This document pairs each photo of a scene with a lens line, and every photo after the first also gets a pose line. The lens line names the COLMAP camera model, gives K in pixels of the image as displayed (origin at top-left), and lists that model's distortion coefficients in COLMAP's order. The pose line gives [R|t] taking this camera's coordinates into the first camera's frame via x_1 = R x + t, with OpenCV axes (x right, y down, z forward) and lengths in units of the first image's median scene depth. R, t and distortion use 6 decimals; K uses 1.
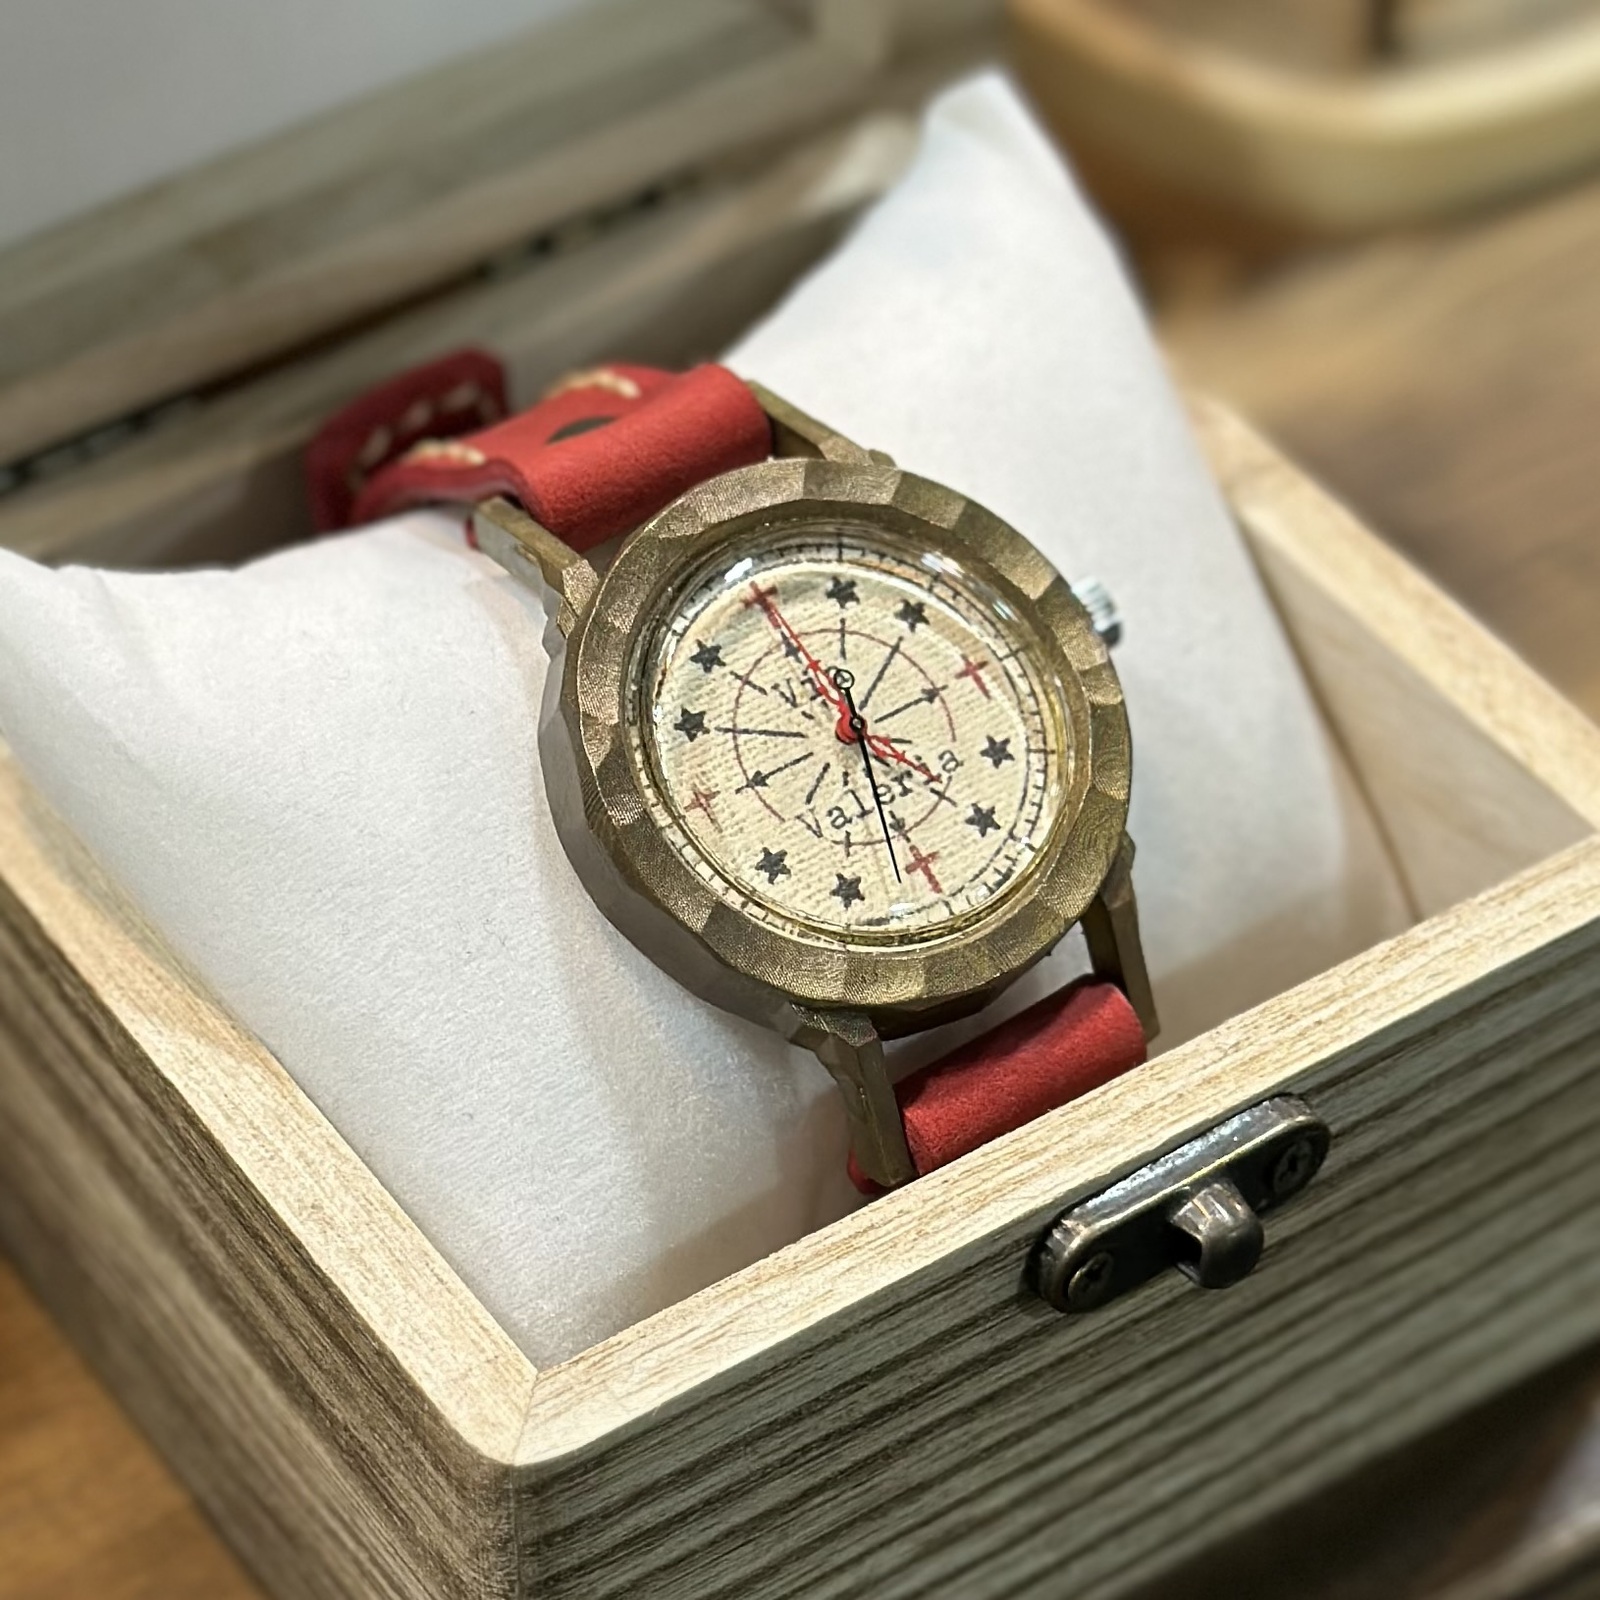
lens RADIAL K [[5534.5, 0, 800.0], [0, 5534.5, 800.0], [0, 0, 1]] dist [-0.168923, 1.276002]
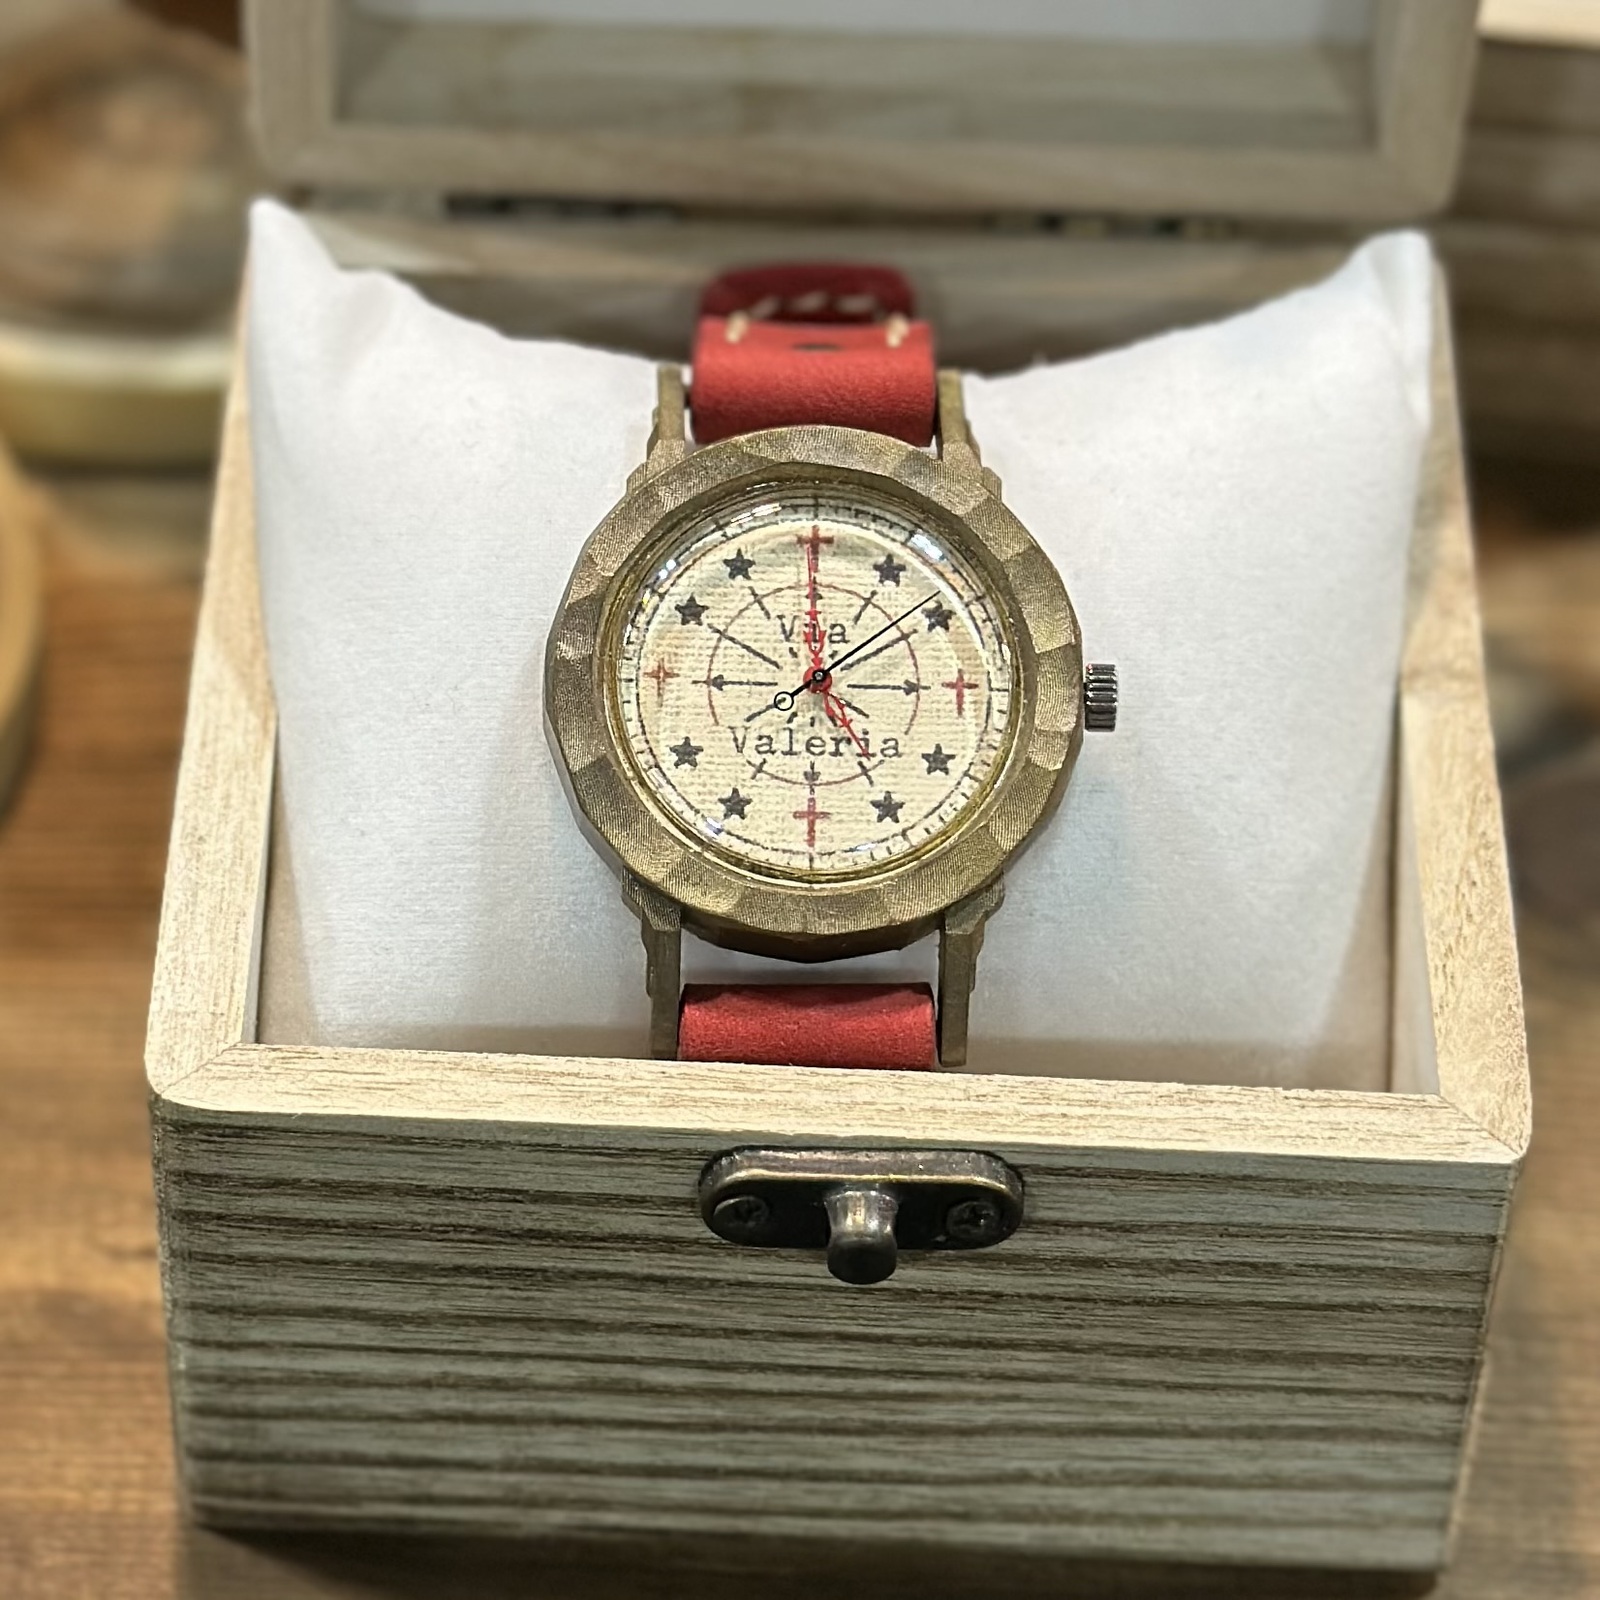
lens RADIAL K [[5534.5, 0, 800.0], [0, 5534.5, 800.0], [0, 0, 1]] dist [-0.168923, 1.276002]
pose [[0.815769, 0.438173, -0.377526, 0.430557], [-0.433821, 0.895247, 0.101649, -0.101387], [0.382519, 0.080857, 0.920403, -0.012073]]
